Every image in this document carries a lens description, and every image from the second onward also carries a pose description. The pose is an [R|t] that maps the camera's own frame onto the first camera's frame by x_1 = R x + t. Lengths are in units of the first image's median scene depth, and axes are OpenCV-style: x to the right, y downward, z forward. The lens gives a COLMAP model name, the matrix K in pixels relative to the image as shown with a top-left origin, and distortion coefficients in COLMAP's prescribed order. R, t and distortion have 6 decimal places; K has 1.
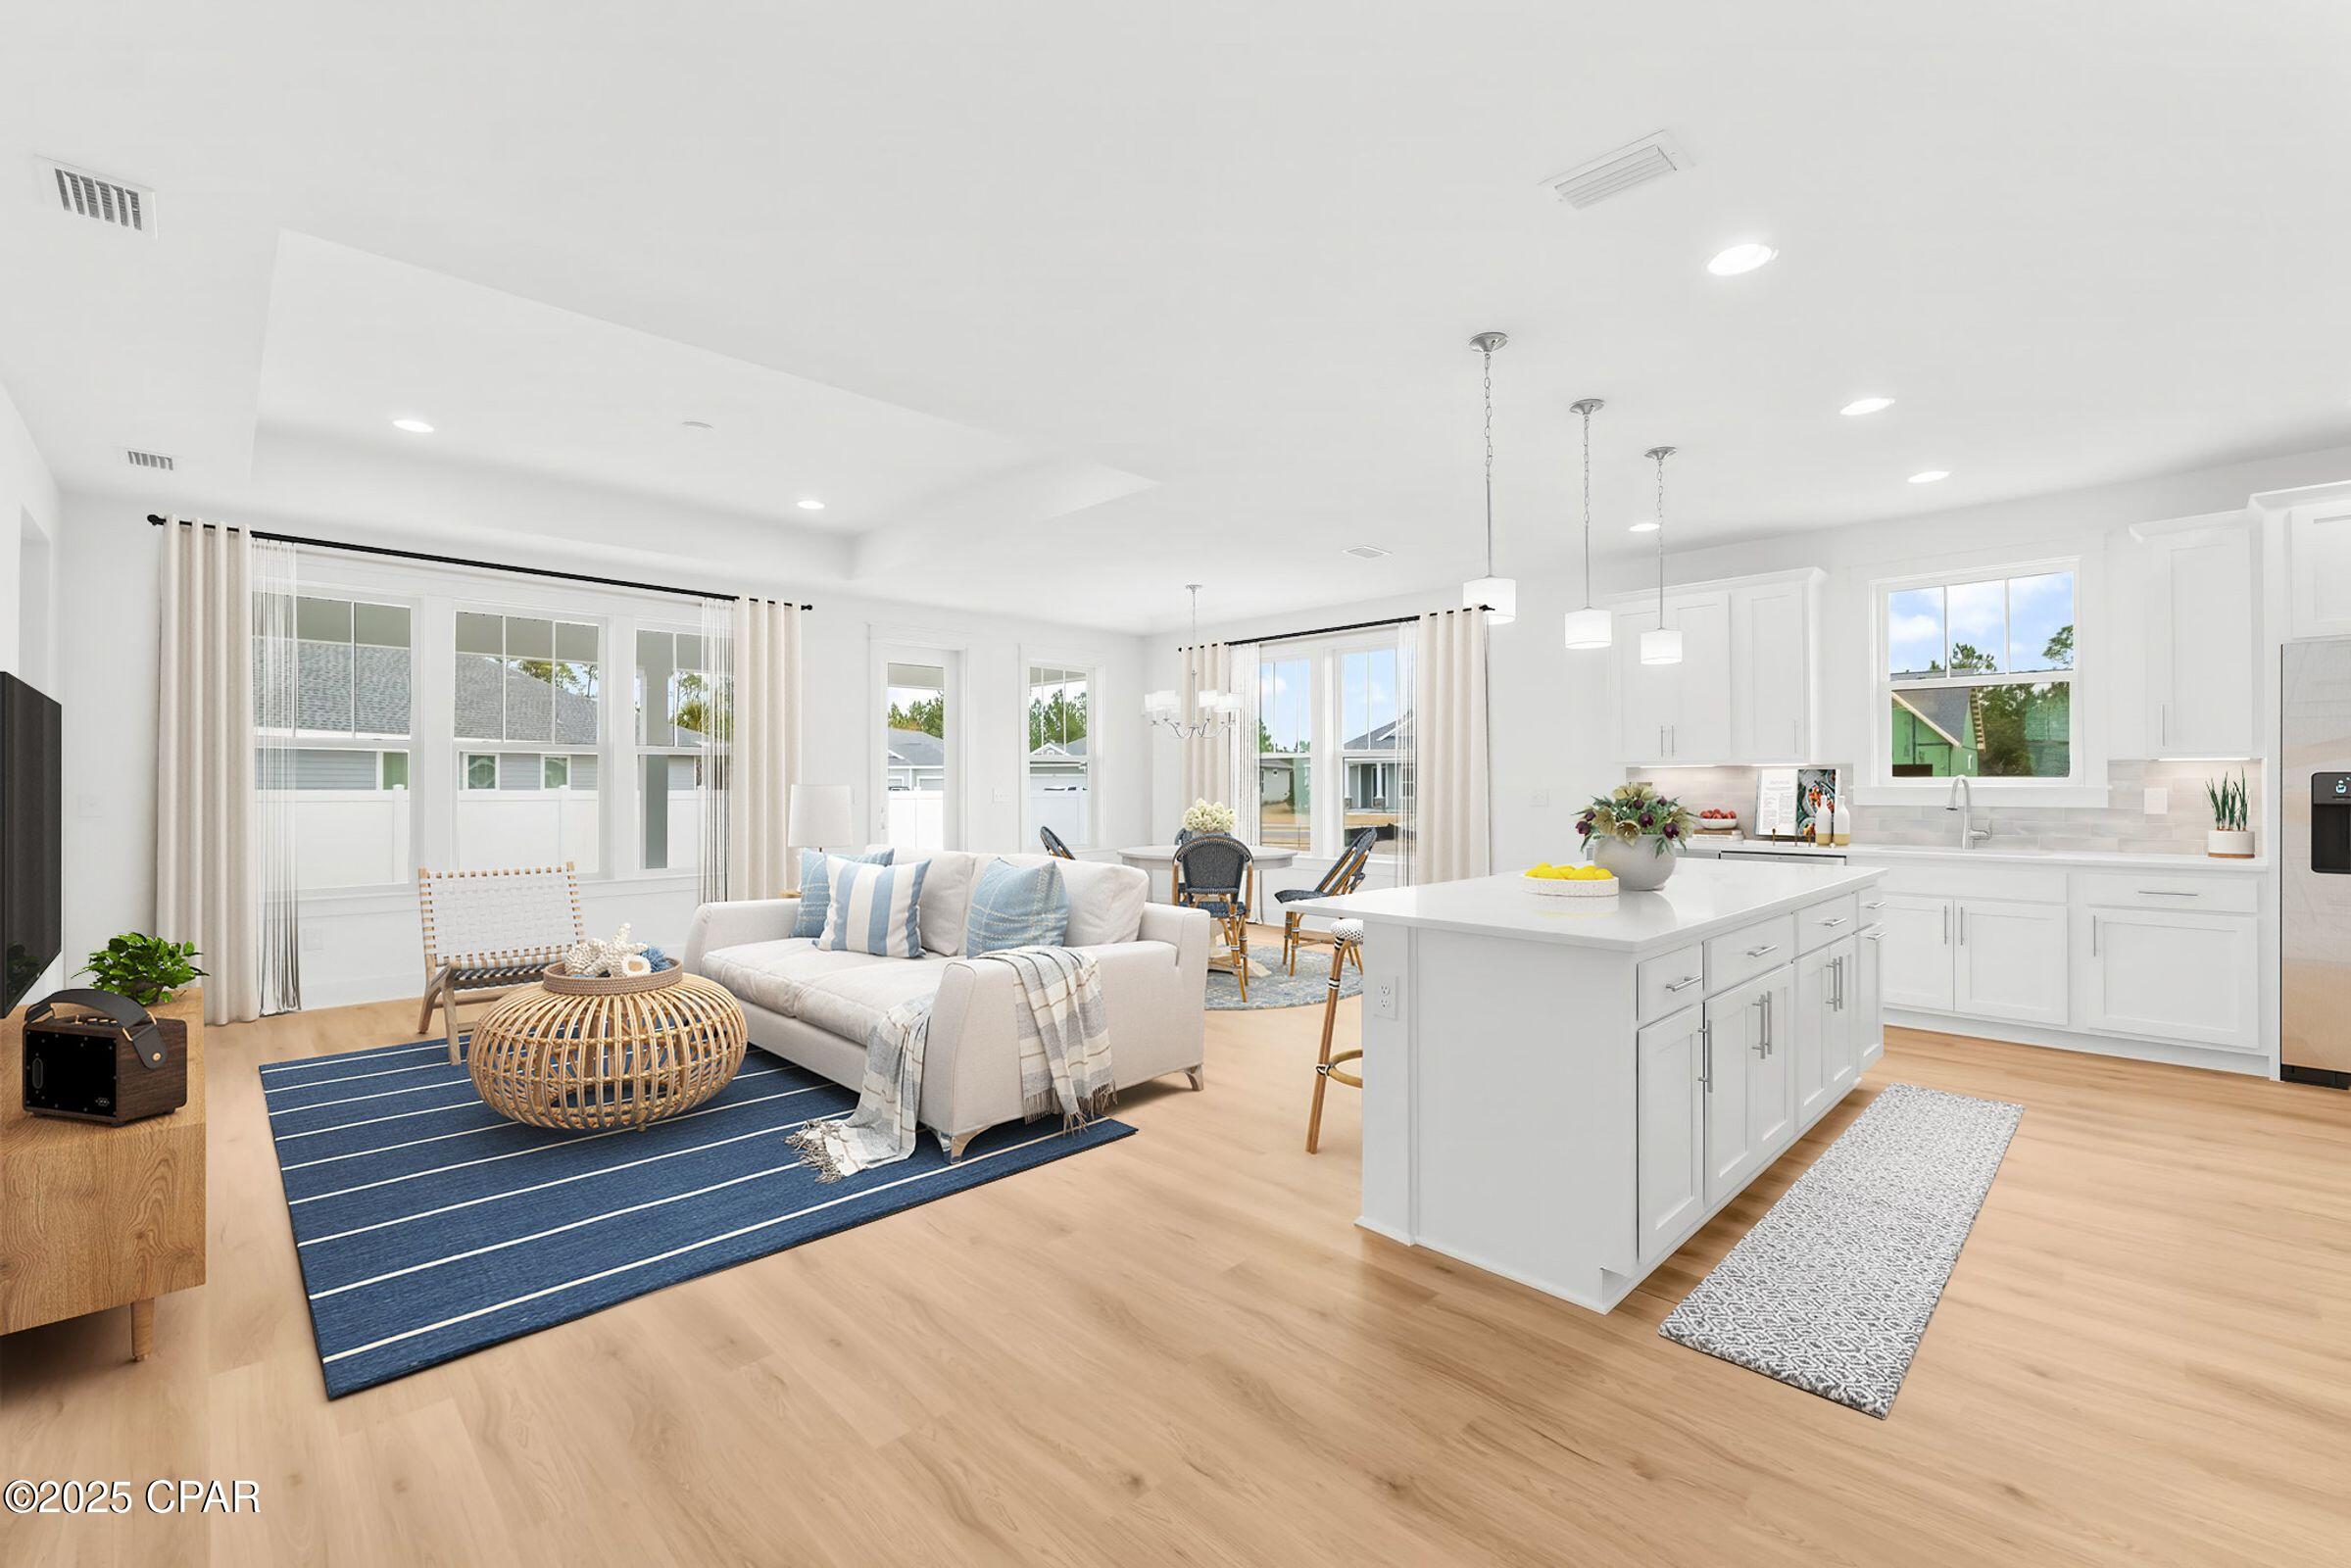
lens RADIAL K [[1000.9, 0, 1177.1], [0, 1000.9, 755.0], [0, 0, 1]] dist [-0.008828, -0.000167]
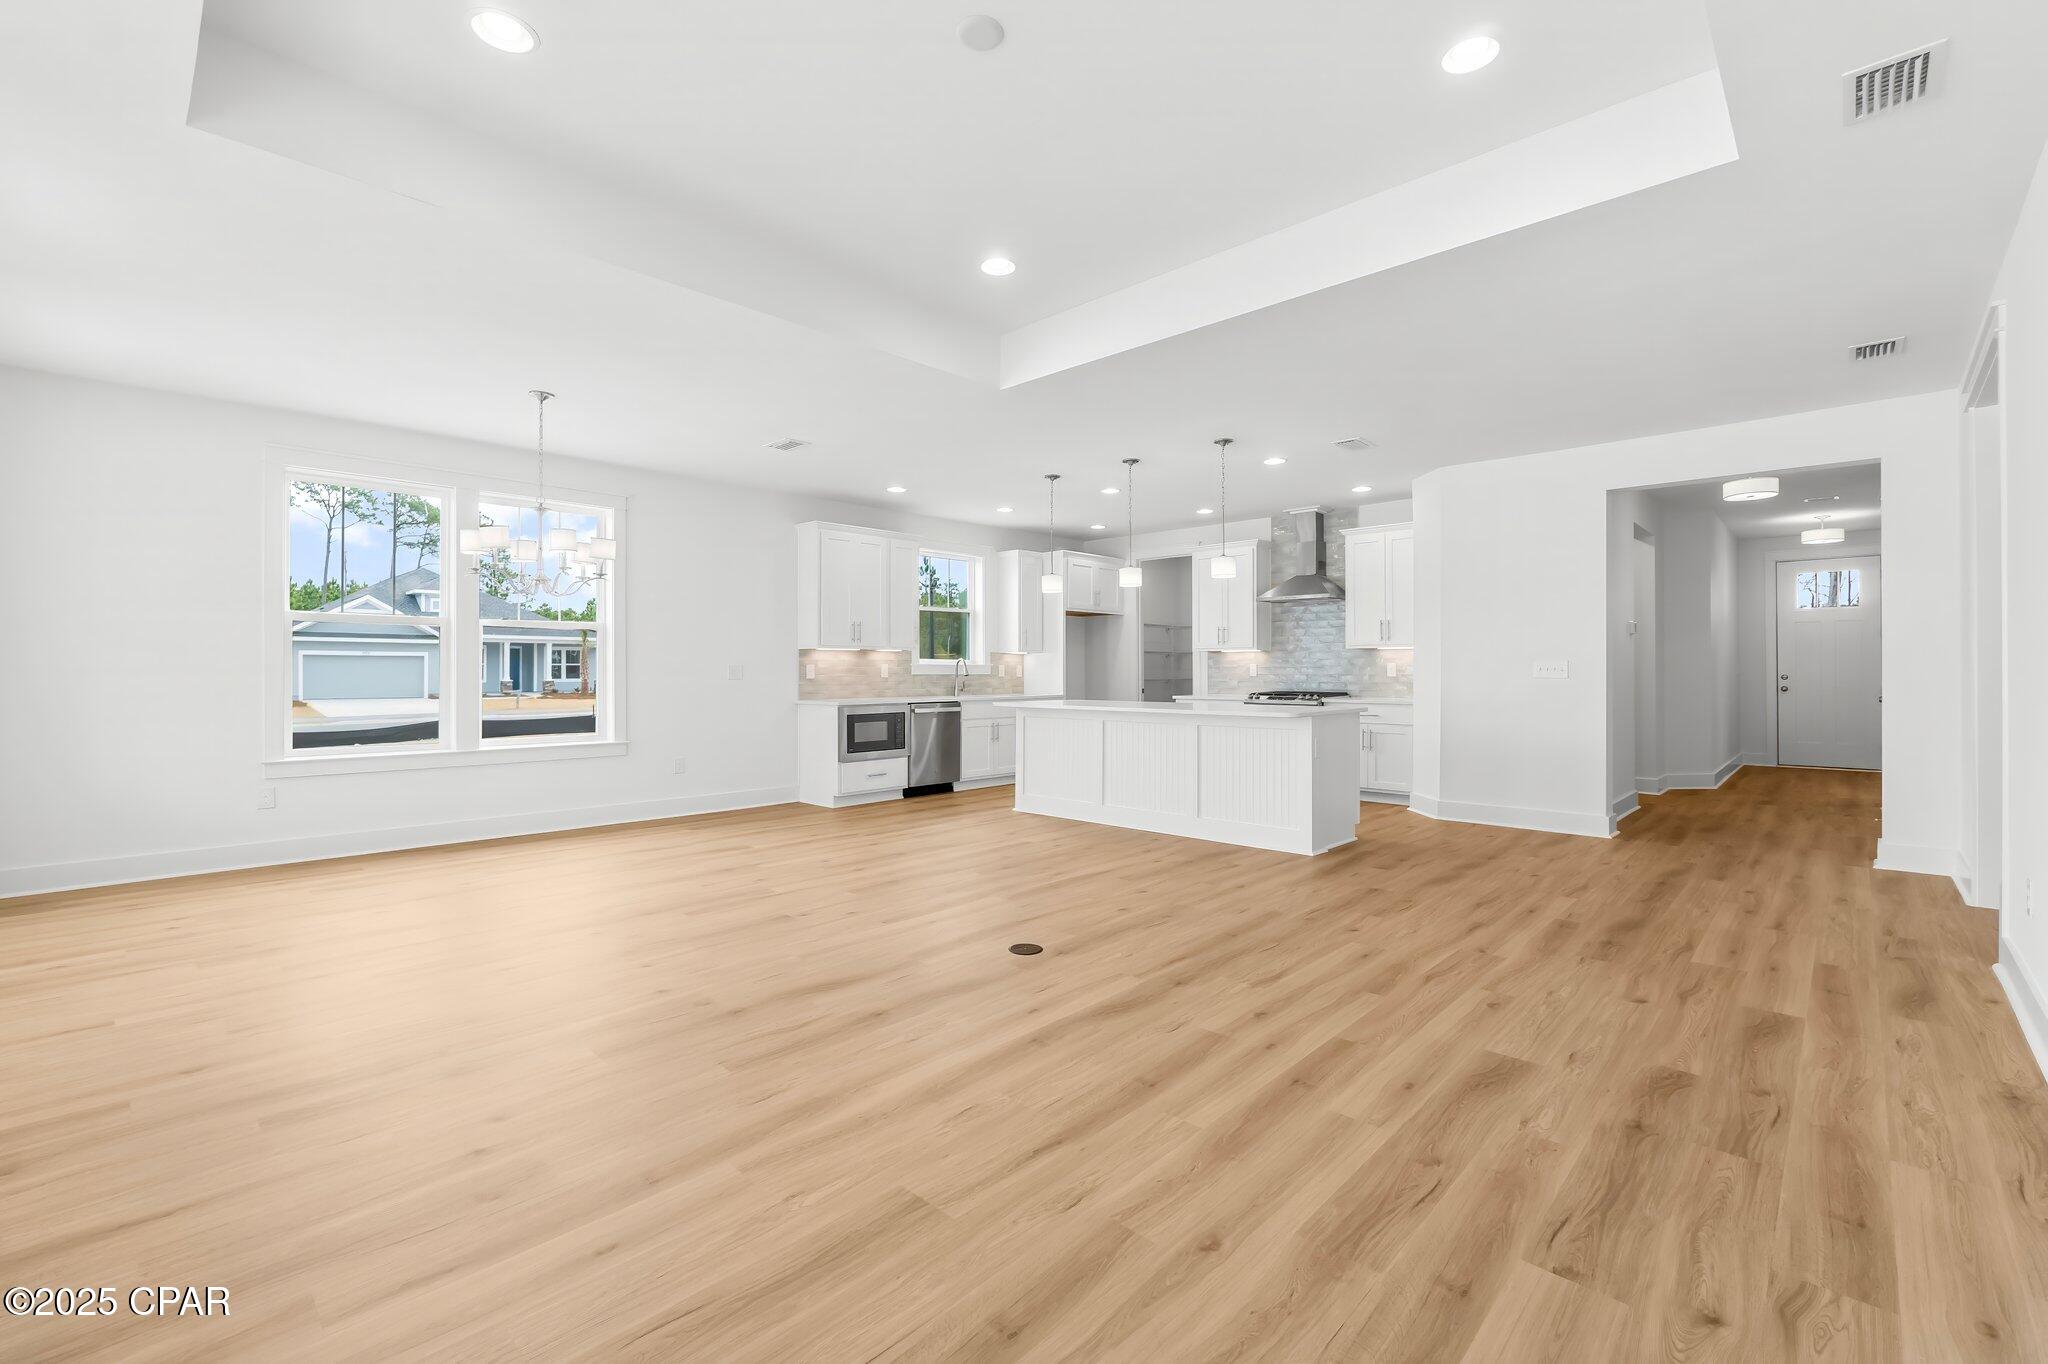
lens RADIAL K [[871.6, 0, 1033.1], [0, 871.6, 678.1], [0, 0, 1]] dist [-0.004060, 0.000107]
pose [[-0.039538, -0.009165, 0.999176, -1.011040], [-0.024319, 0.999671, 0.008207, 0.044711], [-0.998922, -0.023975, -0.039748, 1.007021]]
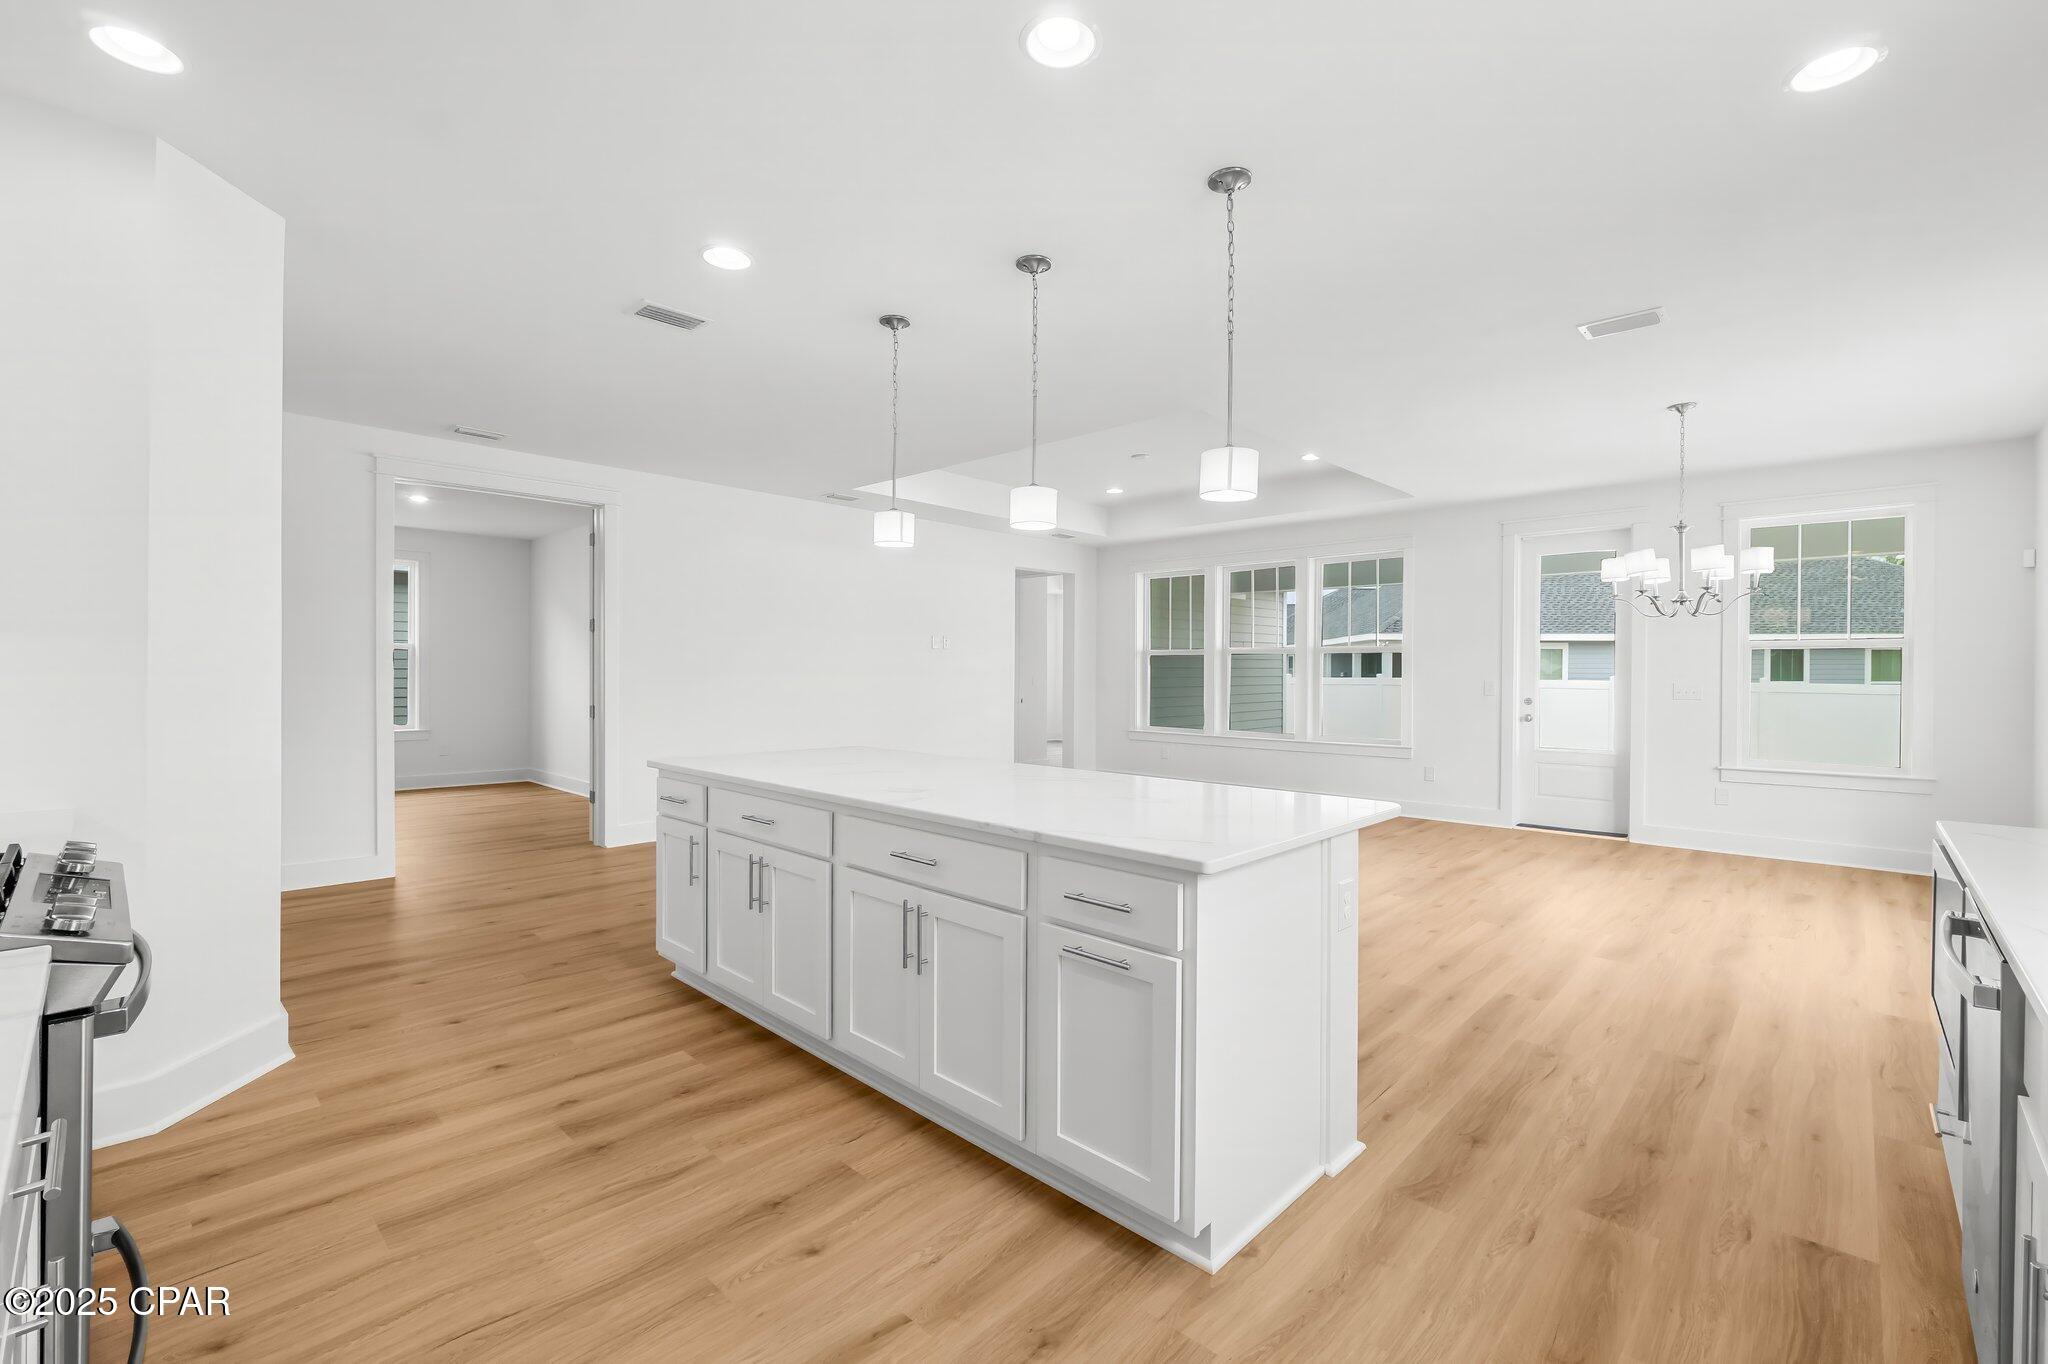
lens RADIAL K [[877.1, 0, 1024.0], [0, 877.1, 682.0], [0, 0, 1]] dist [-0.001174, -0.000193]
pose [[0.032697, 0.011214, -0.999402, 0.979805], [0.021028, 0.999708, 0.011905, 0.017601], [0.999244, -0.021405, 0.032452, 0.778347]]
